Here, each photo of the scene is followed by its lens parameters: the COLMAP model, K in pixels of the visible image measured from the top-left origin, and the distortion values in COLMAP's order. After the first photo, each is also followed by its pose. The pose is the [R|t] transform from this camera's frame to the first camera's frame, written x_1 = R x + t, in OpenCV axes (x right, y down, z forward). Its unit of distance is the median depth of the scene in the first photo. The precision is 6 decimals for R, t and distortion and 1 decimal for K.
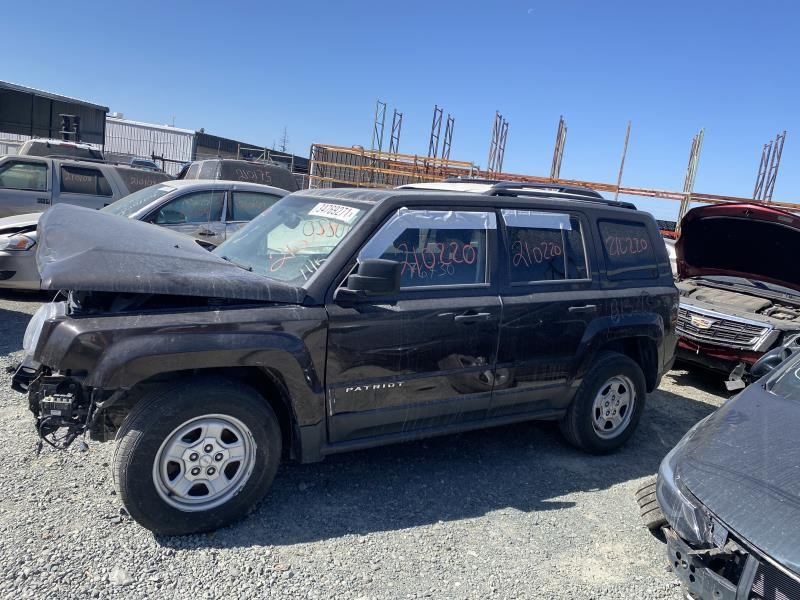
lens RADIAL K [[602.2, 0, 431.0], [0, 602.2, 298.0], [0, 0, 1]] dist [0.083351, -0.127398]
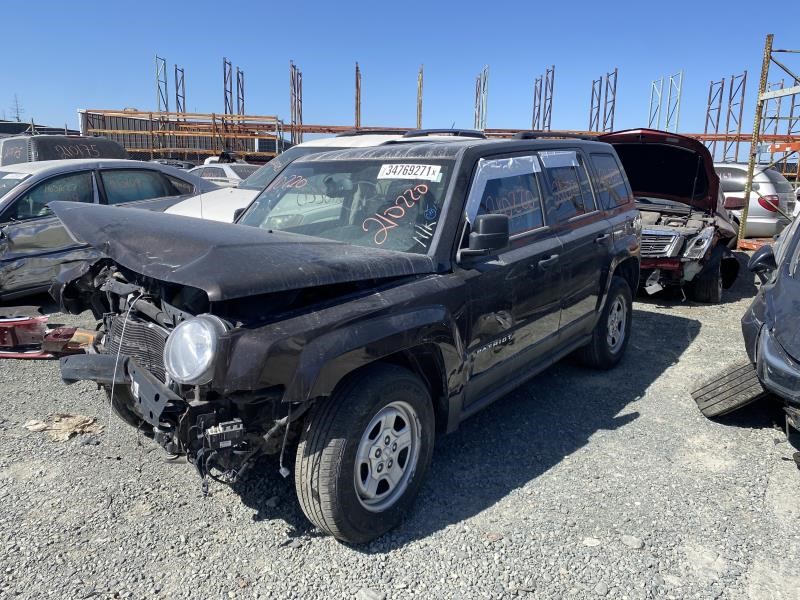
lens RADIAL K [[598.0, 0, 400.0], [0, 598.0, 300.0], [0, 0, 1]] dist [0.011155, -0.005056]
pose [[0.937087, -0.176060, 0.301449, -0.457947], [0.150606, 0.982907, 0.105887, -0.045110], [-0.314939, -0.053825, 0.947585, 0.111047]]
